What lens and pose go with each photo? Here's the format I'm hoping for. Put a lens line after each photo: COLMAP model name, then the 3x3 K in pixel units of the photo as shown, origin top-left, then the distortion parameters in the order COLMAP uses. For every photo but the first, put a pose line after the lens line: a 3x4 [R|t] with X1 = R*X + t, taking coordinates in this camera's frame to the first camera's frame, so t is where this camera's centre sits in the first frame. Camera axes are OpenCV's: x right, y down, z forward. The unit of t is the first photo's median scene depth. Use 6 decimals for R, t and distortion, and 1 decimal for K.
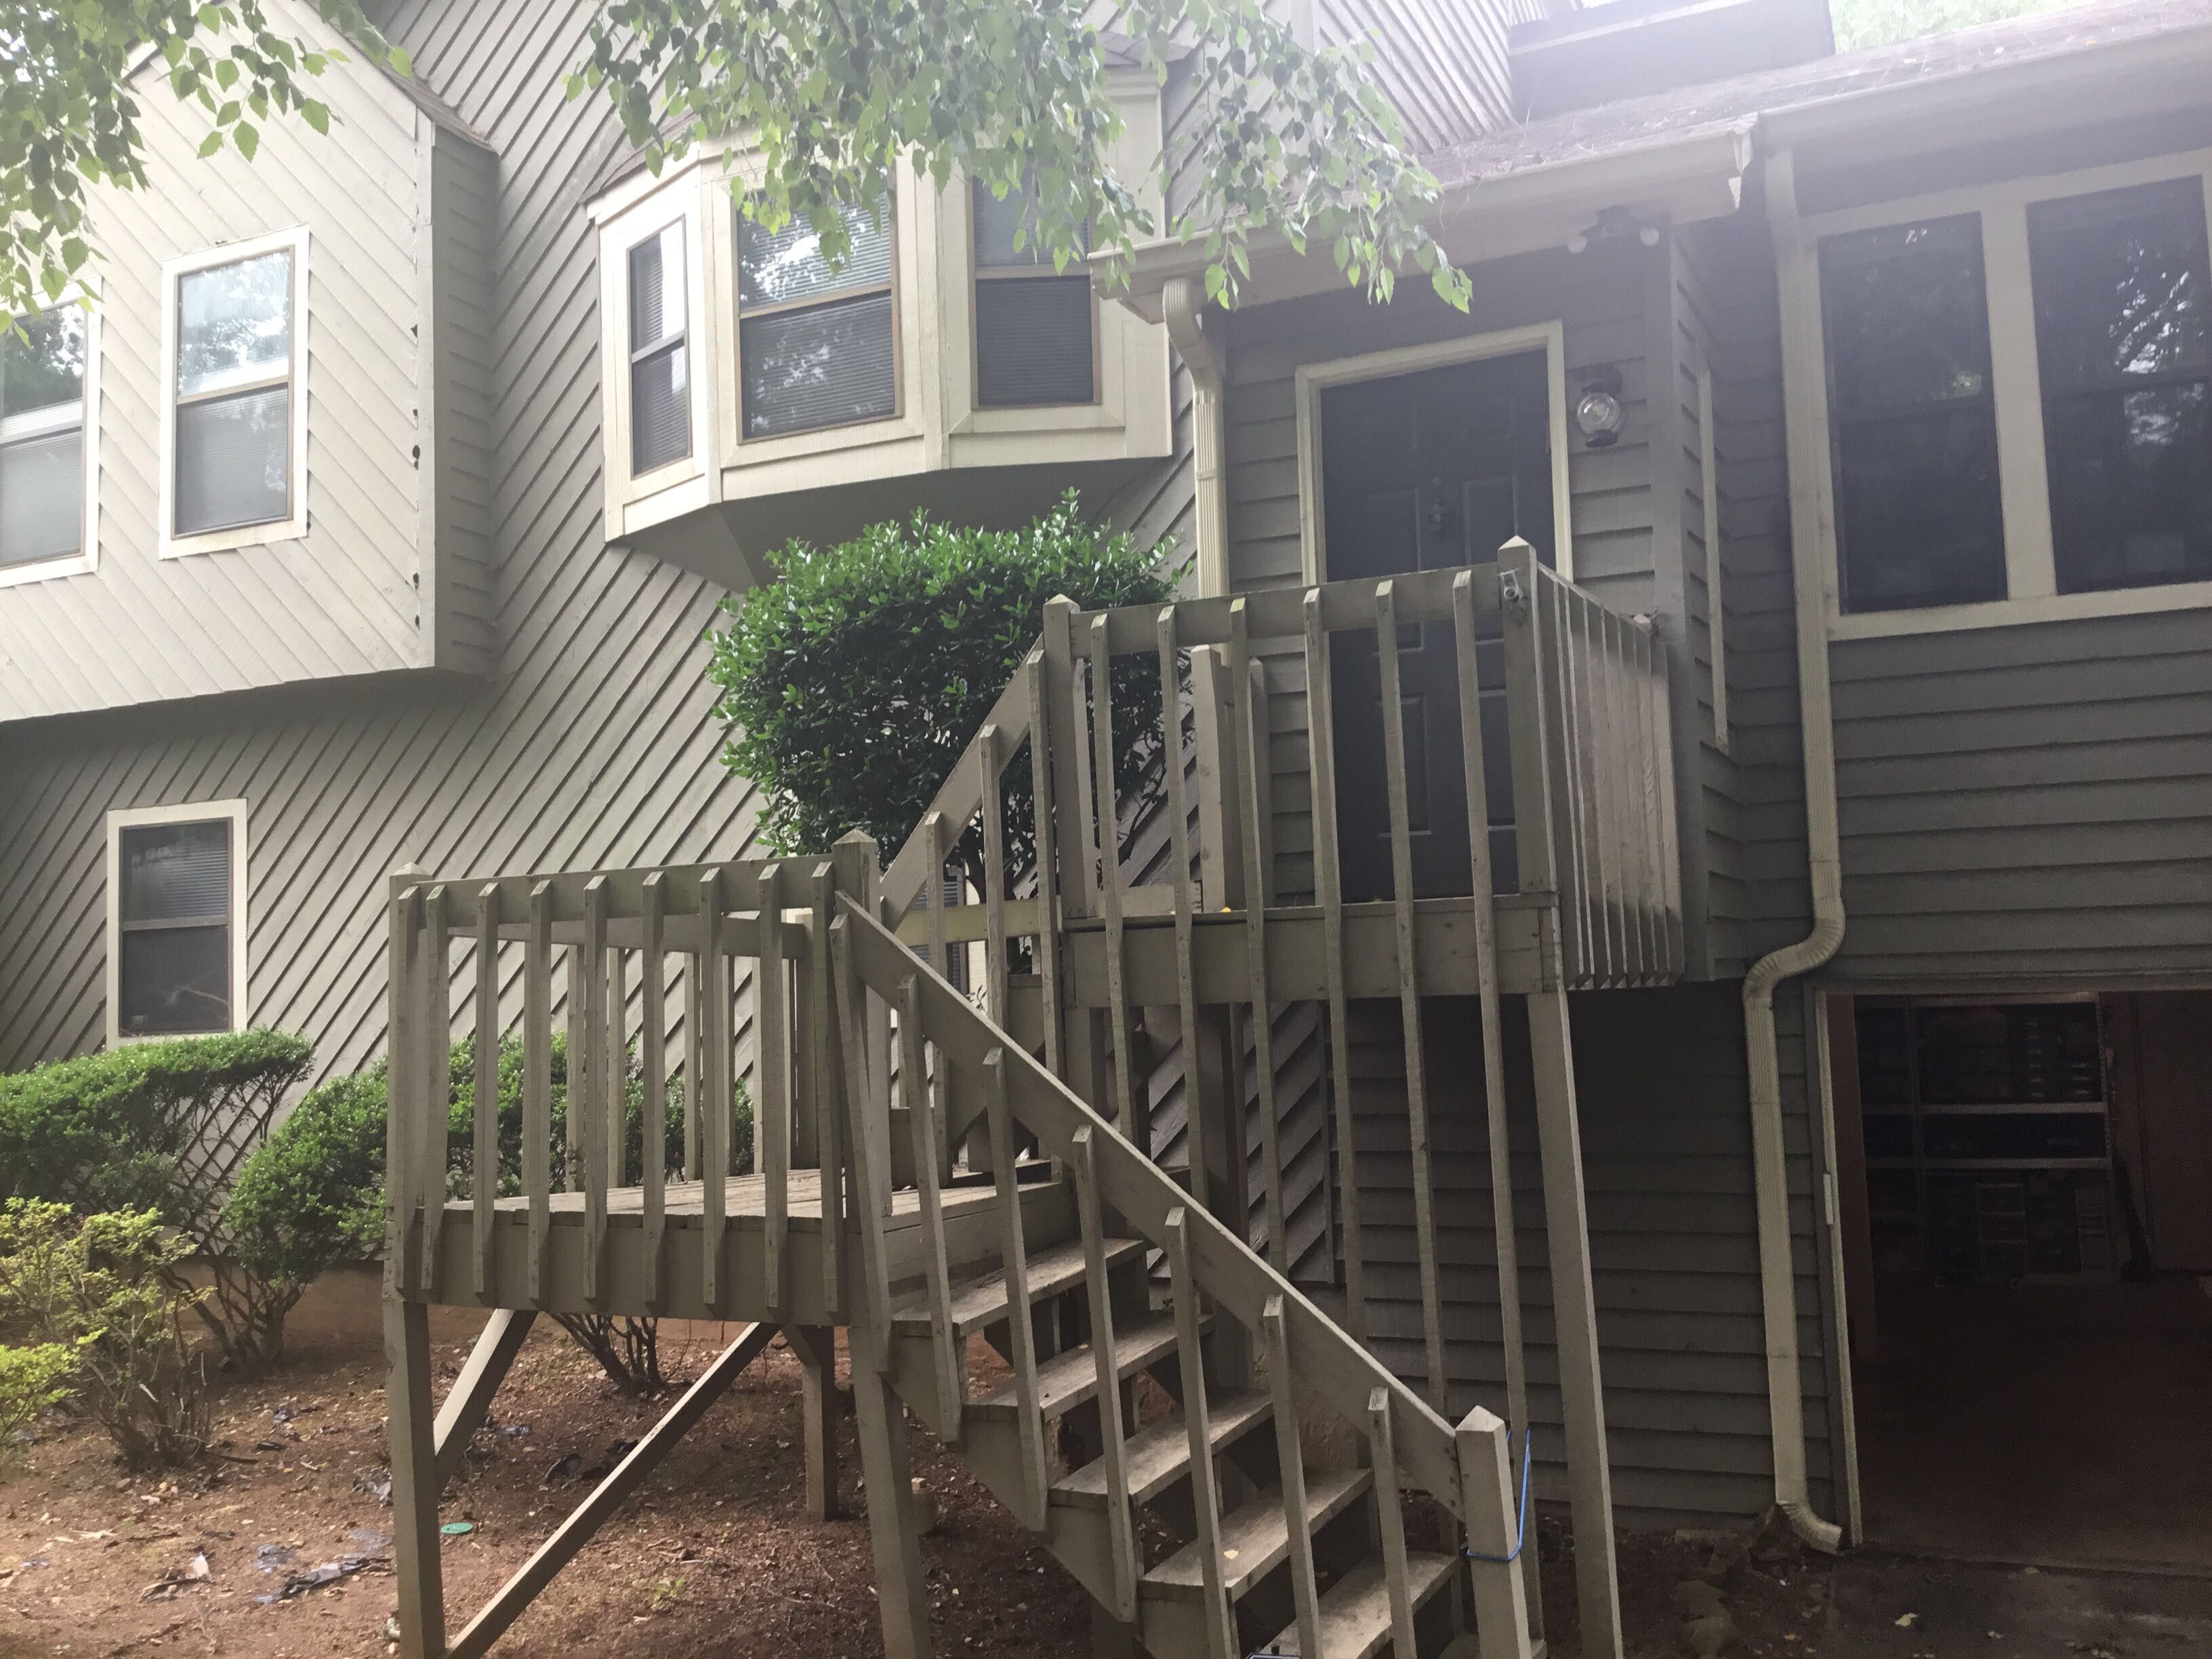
lens RADIAL K [[1973.7, 0, 1110.4], [0, 1973.7, 828.7], [0, 0, 1]] dist [0.119646, -0.220380]
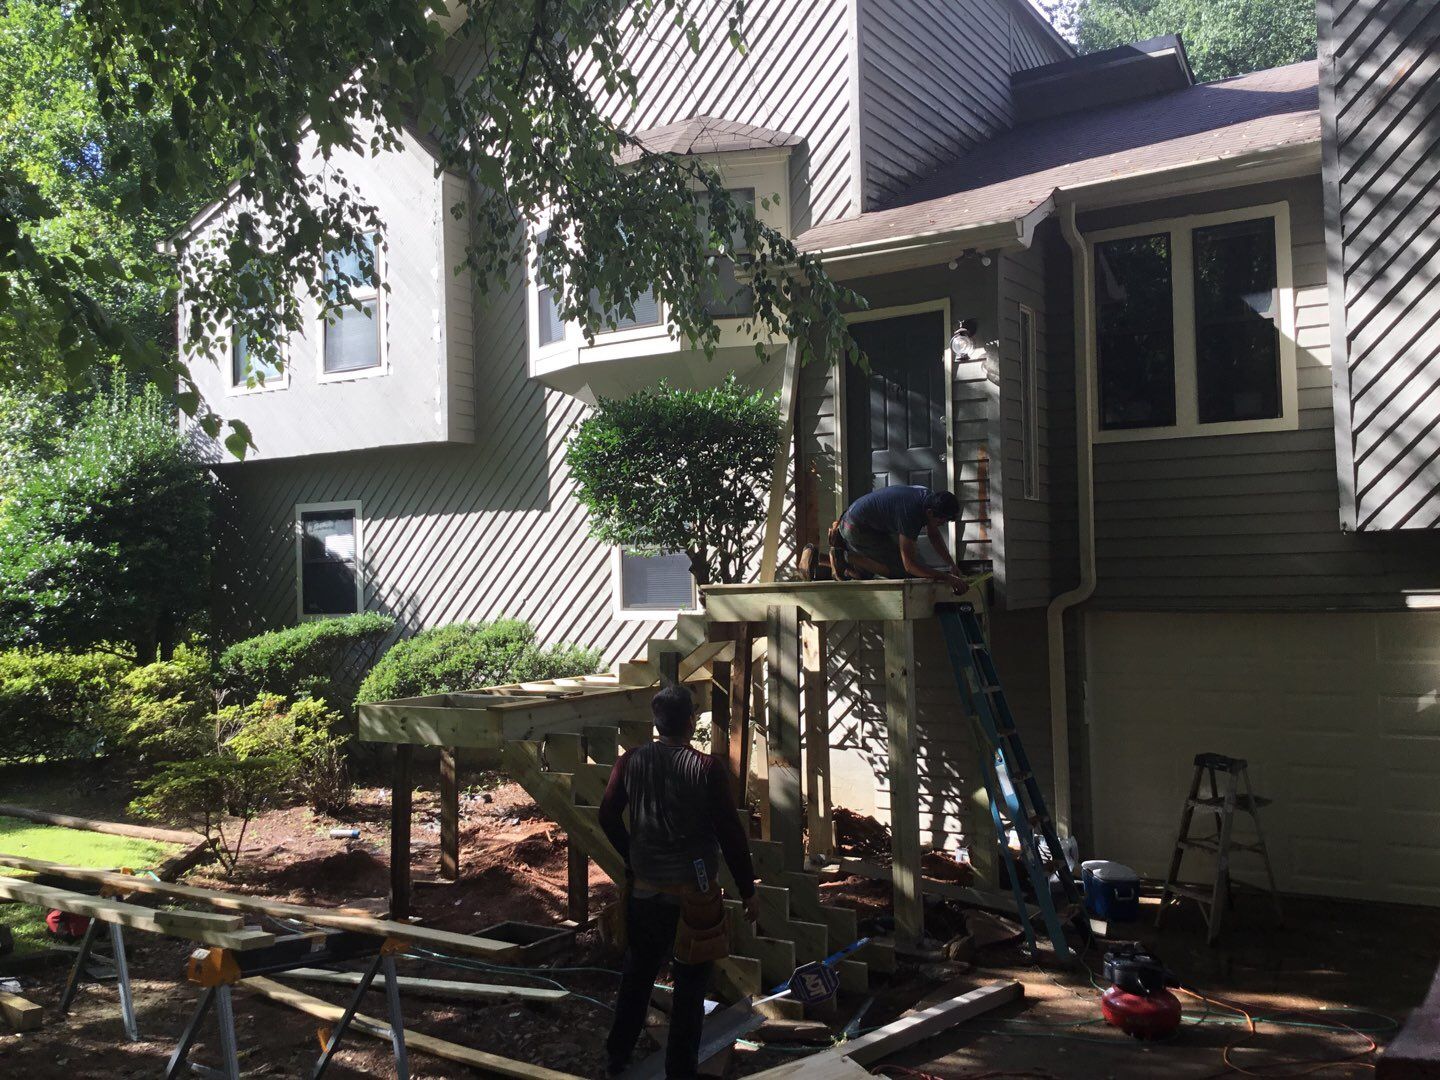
lens RADIAL K [[1293.3, 0, 720.8], [0, 1293.3, 530.7], [0, 0, 1]] dist [0.123193, -0.267010]
pose [[0.990845, 0.004133, -0.134940, 0.133884], [0.002646, 0.998745, 0.050019, -0.059833], [0.134977, -0.049918, 0.989590, -0.321136]]
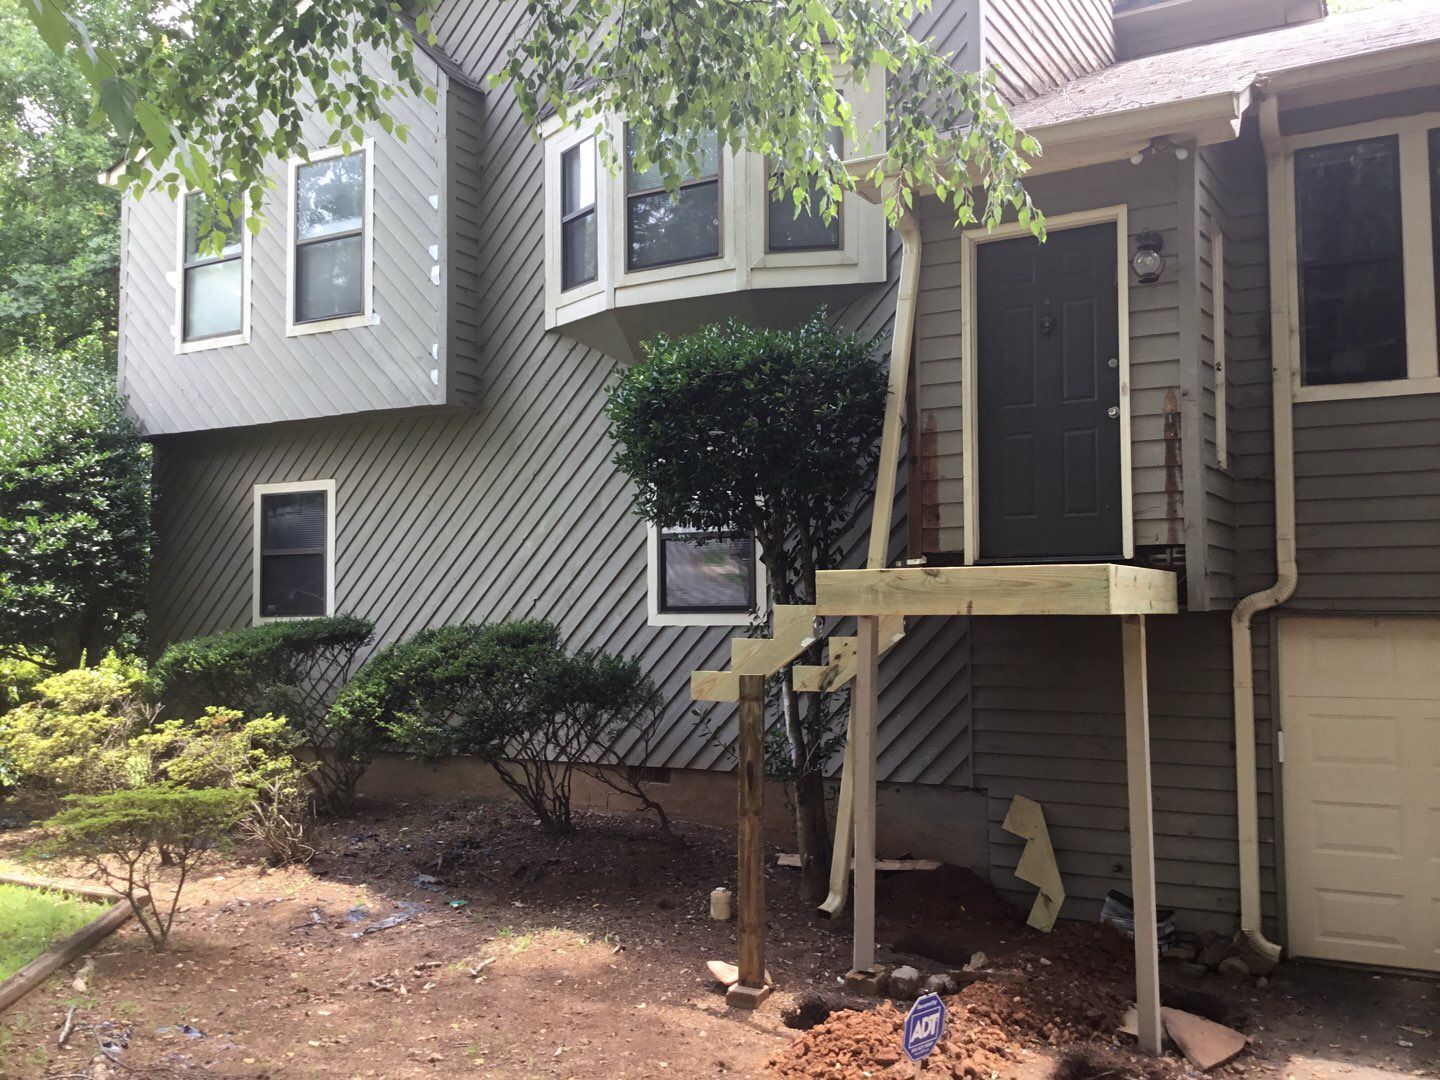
lens RADIAL K [[1325.9, 0, 708.6], [0, 1325.9, 505.5], [0, 0, 1]] dist [0.027746, 0.004801]
pose [[0.993765, 0.019726, -0.109735, 0.008864], [-0.019123, 0.999796, 0.006546, -0.007413], [0.109842, -0.004407, 0.993939, -0.102038]]
